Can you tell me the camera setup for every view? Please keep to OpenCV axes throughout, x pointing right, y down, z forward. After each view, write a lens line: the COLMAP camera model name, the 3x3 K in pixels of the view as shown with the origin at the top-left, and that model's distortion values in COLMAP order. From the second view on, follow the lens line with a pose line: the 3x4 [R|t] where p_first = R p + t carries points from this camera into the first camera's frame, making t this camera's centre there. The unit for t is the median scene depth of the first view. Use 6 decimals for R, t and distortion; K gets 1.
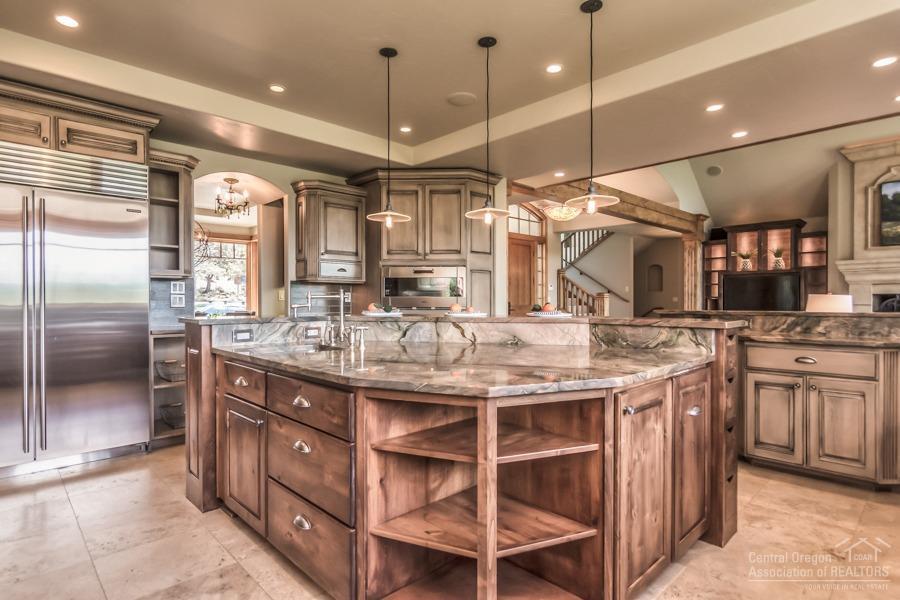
lens RADIAL K [[471.6, 0, 447.8], [0, 471.6, 304.5], [0, 0, 1]] dist [0.000672, -0.001438]
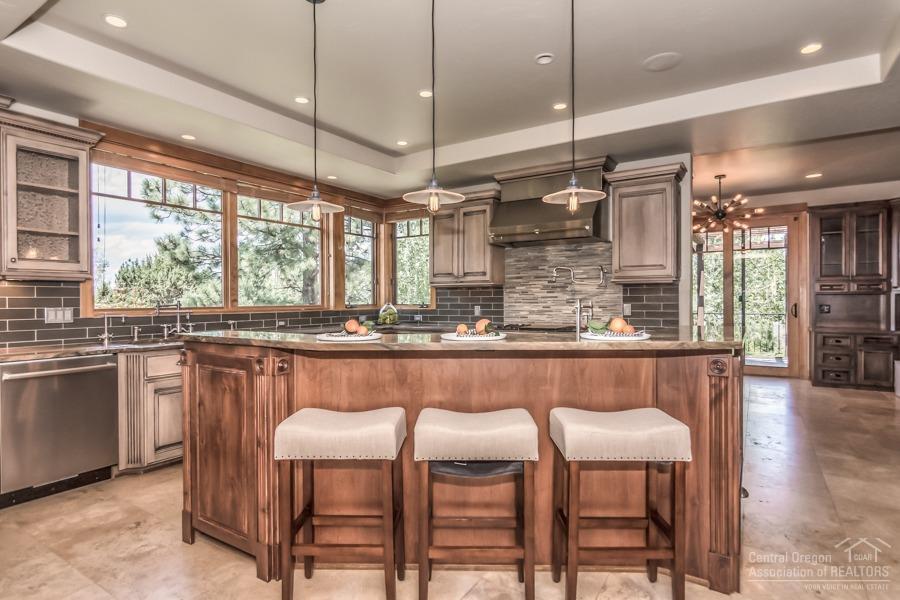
lens RADIAL K [[471.6, 0, 452.6], [0, 471.6, 301.0], [0, 0, 1]] dist [0.000672, -0.001438]
pose [[-0.974643, 0.014890, -0.223268, 0.089809], [0.011063, 0.999770, 0.018382, -0.007694], [0.223491, 0.015446, -0.974584, 0.639335]]
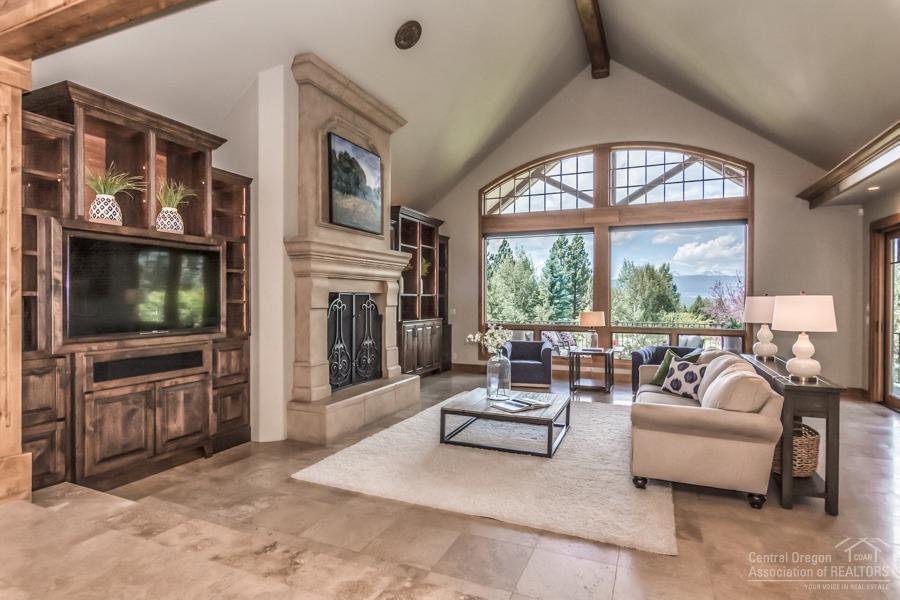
lens RADIAL K [[471.6, 0, 454.6], [0, 471.6, 302.7], [0, 0, 1]] dist [0.000672, -0.001438]
pose [[-0.379833, 0.000004, 0.925055, 0.213180], [0.016047, 0.999850, 0.006585, -0.009221], [-0.924916, 0.017346, -0.379776, 1.097647]]
